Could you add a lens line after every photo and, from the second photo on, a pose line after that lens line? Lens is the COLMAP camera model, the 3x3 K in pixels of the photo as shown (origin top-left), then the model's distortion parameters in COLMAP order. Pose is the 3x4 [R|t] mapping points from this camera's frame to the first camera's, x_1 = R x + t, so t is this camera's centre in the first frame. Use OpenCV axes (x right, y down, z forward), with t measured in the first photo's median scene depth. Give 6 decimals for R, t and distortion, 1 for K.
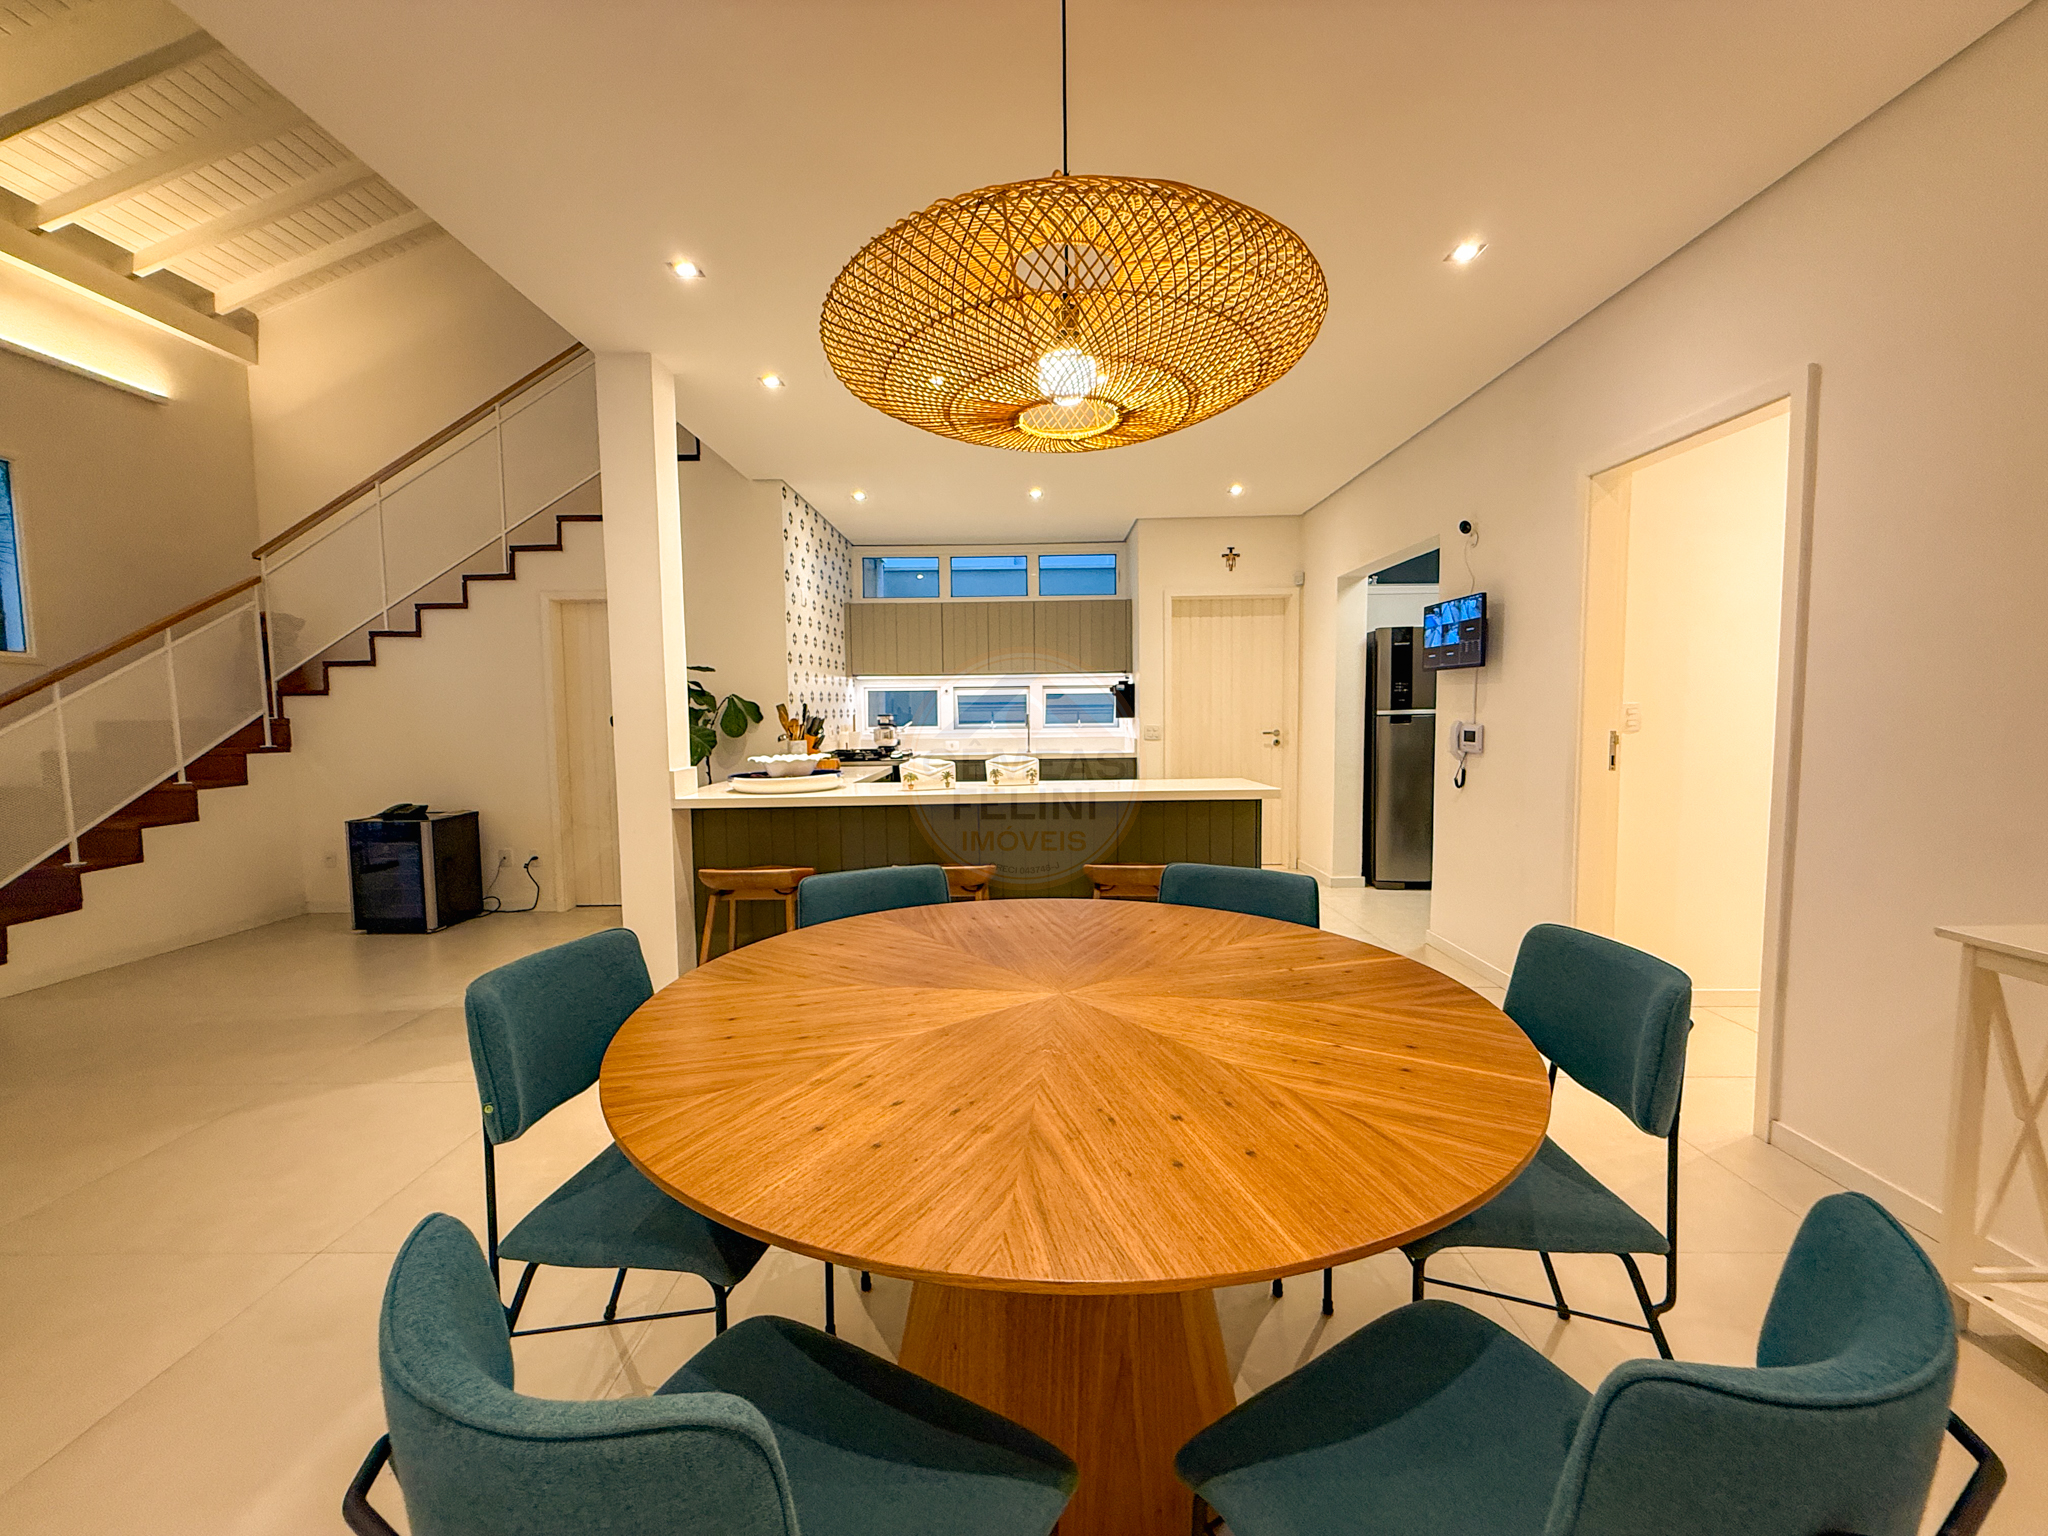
lens RADIAL K [[814.4, 0, 1020.5], [0, 814.4, 765.9], [0, 0, 1]] dist [0.010083, 0.000139]
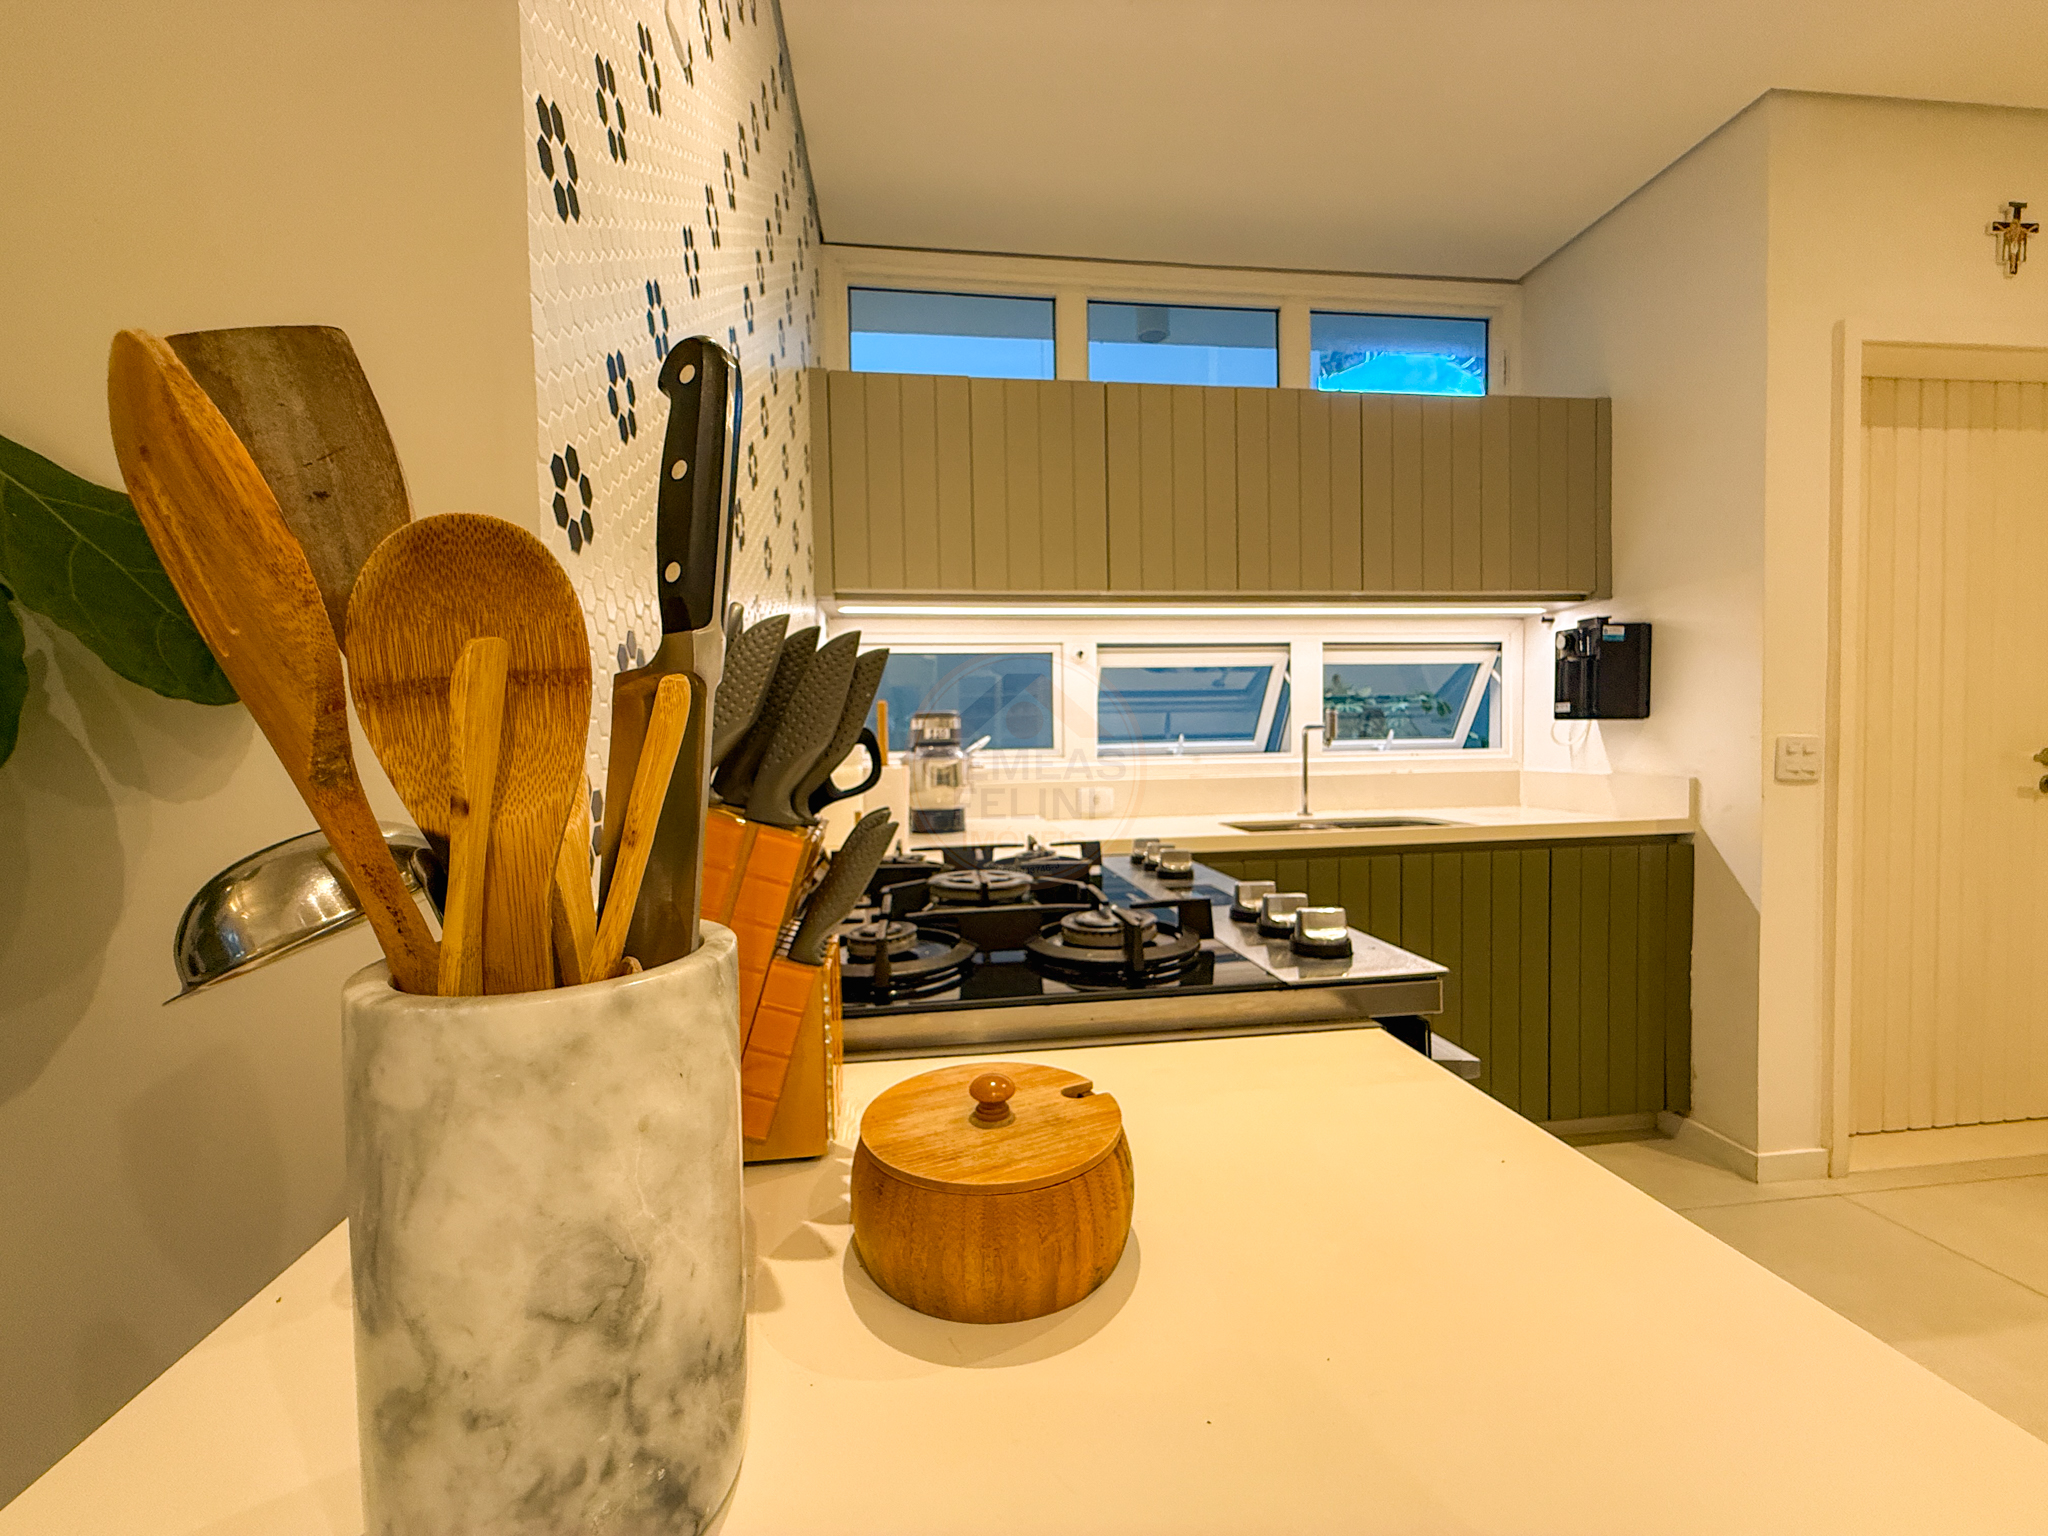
lens RADIAL K [[821.7, 0, 1019.7], [0, 821.7, 768.2], [0, 0, 1]] dist [0.000584, -0.000084]
pose [[0.990732, -0.011405, 0.135355, -0.220193], [0.016129, 0.999296, -0.033858, -0.035939], [-0.134873, 0.035728, 0.990219, 0.825267]]
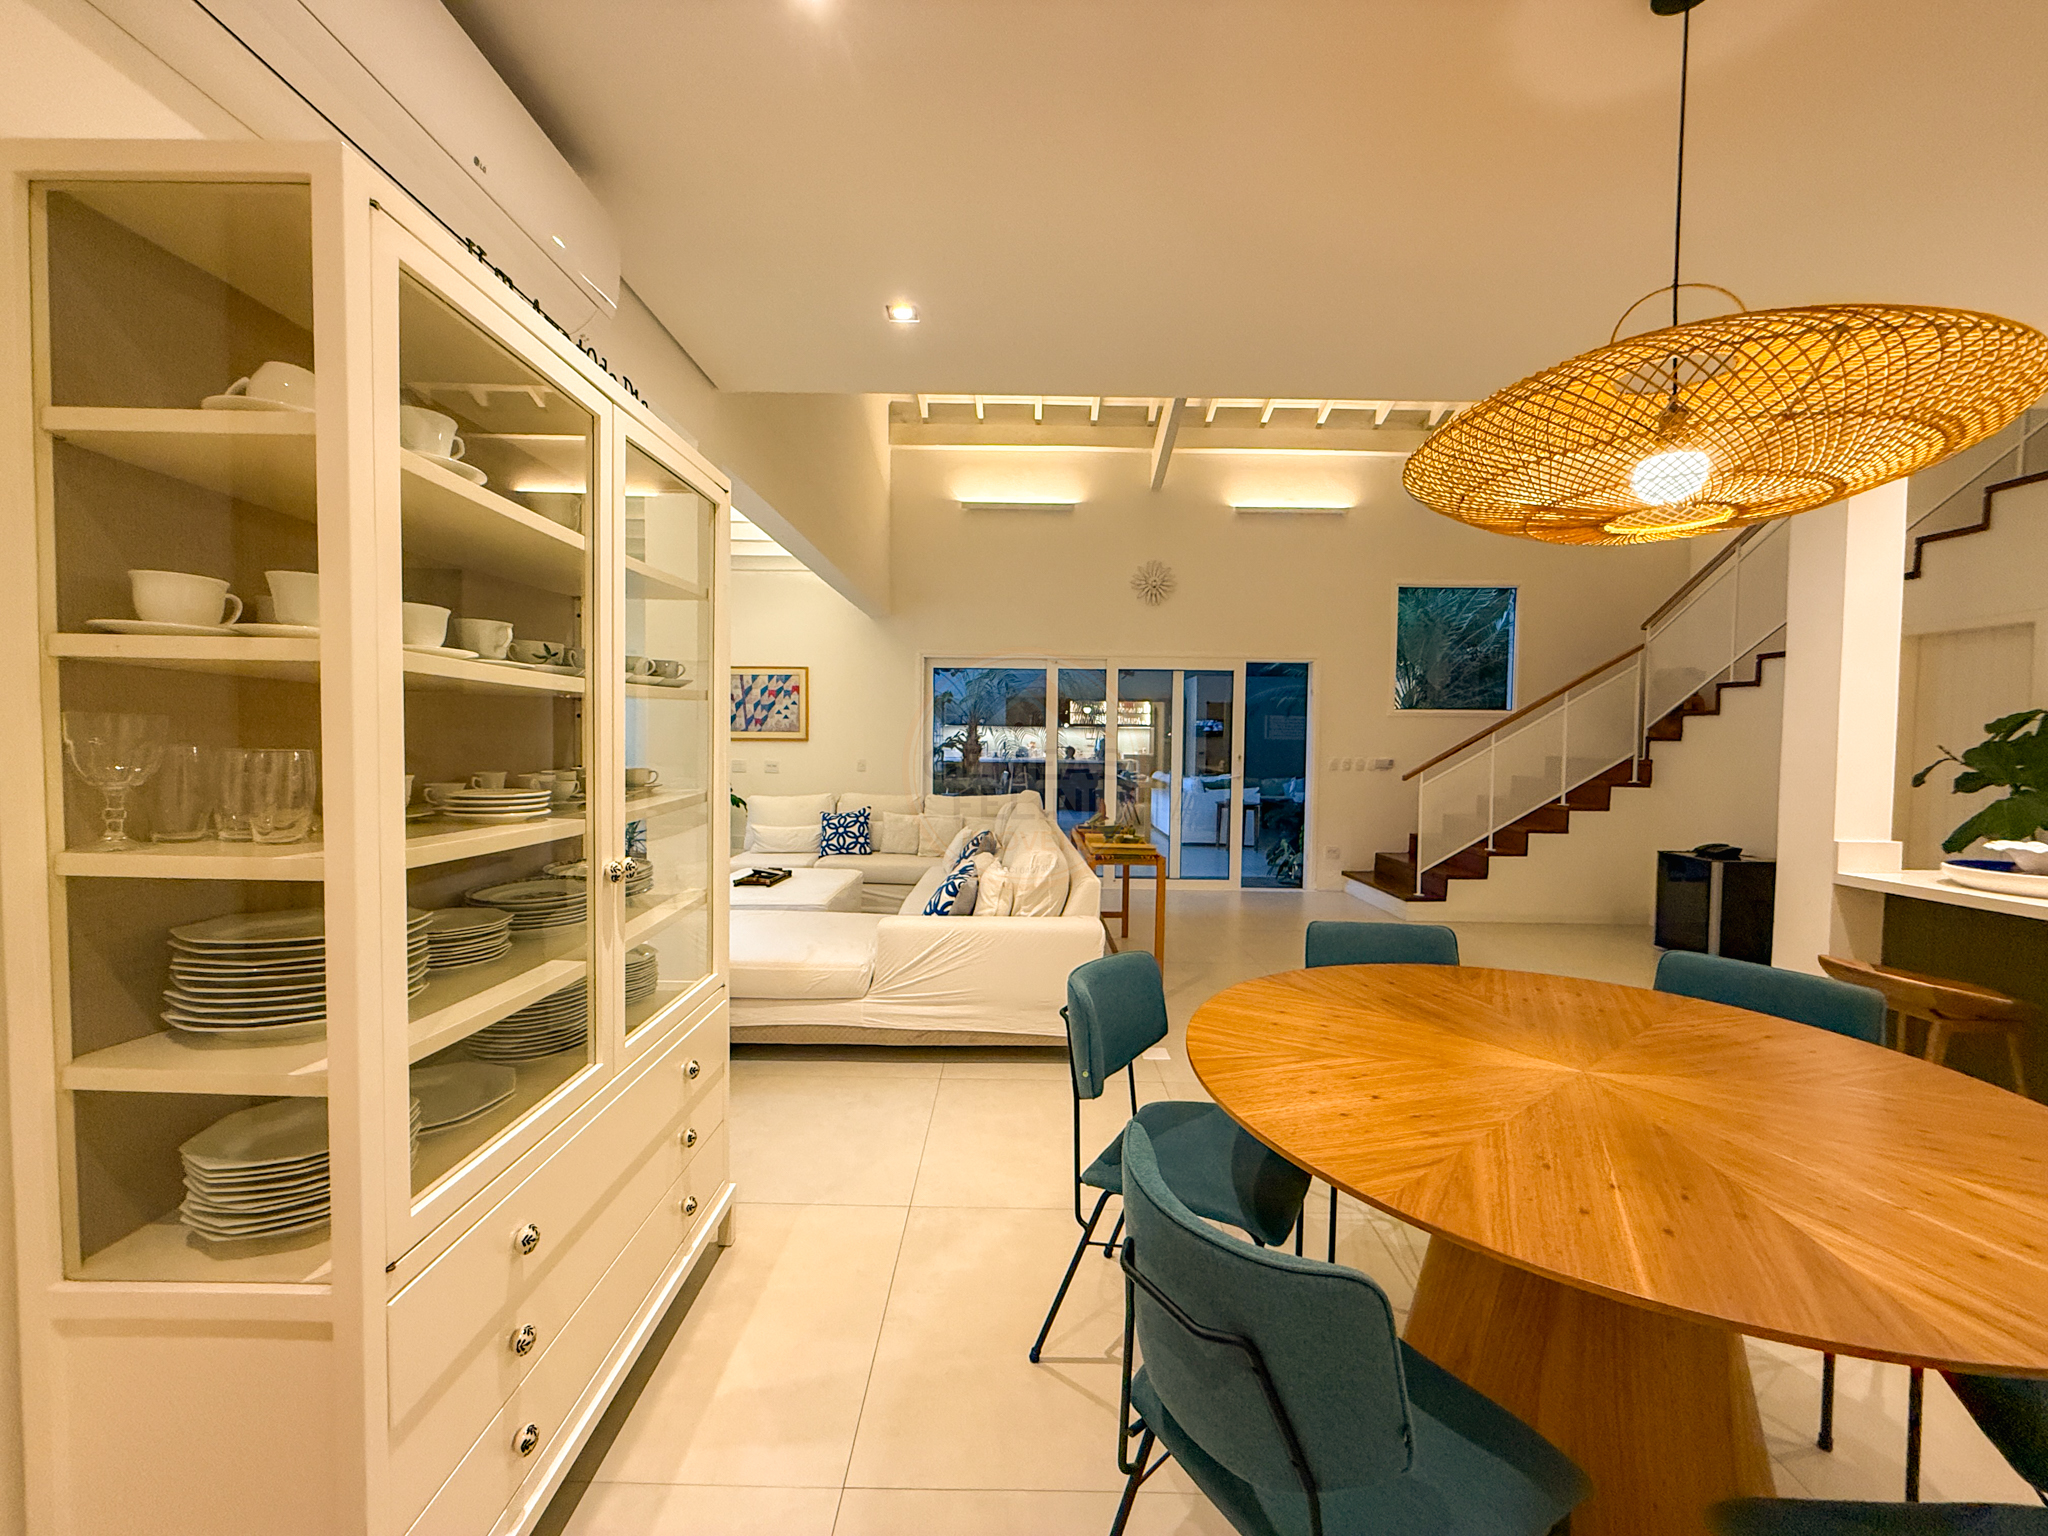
lens RADIAL K [[821.8, 0, 993.6], [0, 821.8, 768.1], [0, 0, 1]] dist [0.002943, 0.000363]
pose [[-0.025258, 0.048887, -0.998485, 0.300440], [-0.081806, 0.995353, 0.050803, -0.025855], [0.996328, 0.082965, -0.021142, 0.067513]]
